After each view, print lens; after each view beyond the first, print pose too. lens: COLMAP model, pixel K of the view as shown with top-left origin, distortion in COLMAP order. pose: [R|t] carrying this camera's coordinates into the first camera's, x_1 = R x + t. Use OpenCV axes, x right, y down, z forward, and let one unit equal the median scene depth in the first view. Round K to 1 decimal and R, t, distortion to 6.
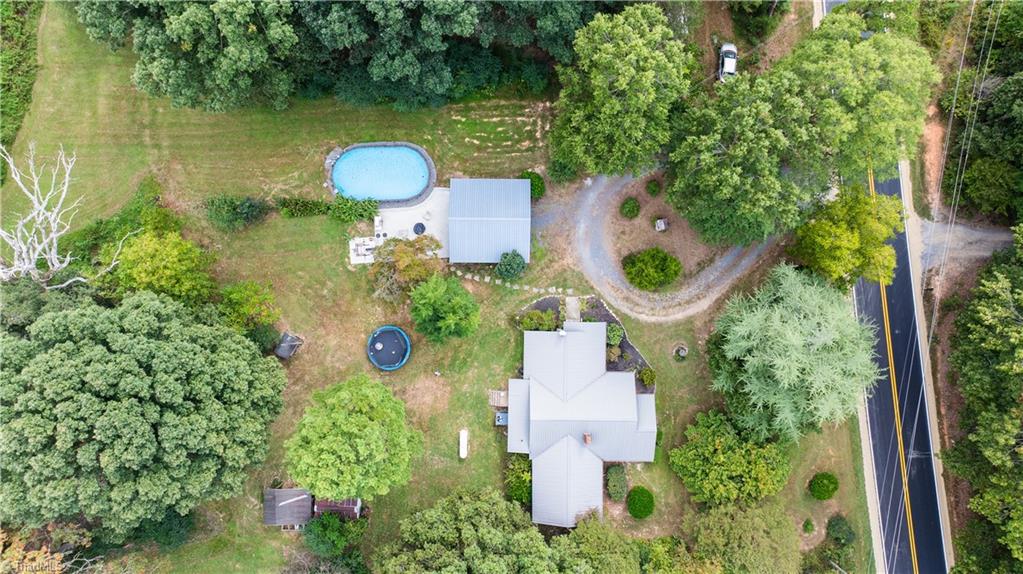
lens RADIAL K [[704.7, 0, 511.6], [0, 704.7, 288.3], [0, 0, 1]] dist [-0.003245, -0.001693]
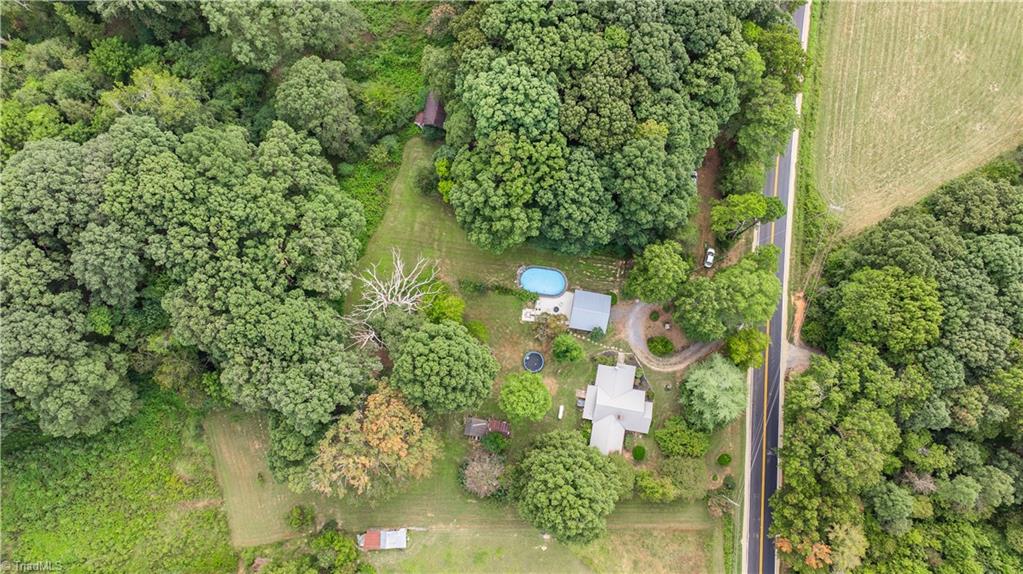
lens RADIAL K [[704.7, 0, 509.8], [0, 704.7, 286.2], [0, 0, 1]] dist [-0.003245, -0.001693]
pose [[0.986105, 0.165097, -0.018419, -0.247829], [-0.166026, 0.983218, -0.075610, 0.032787], [0.005626, 0.077618, 0.996967, -1.175252]]
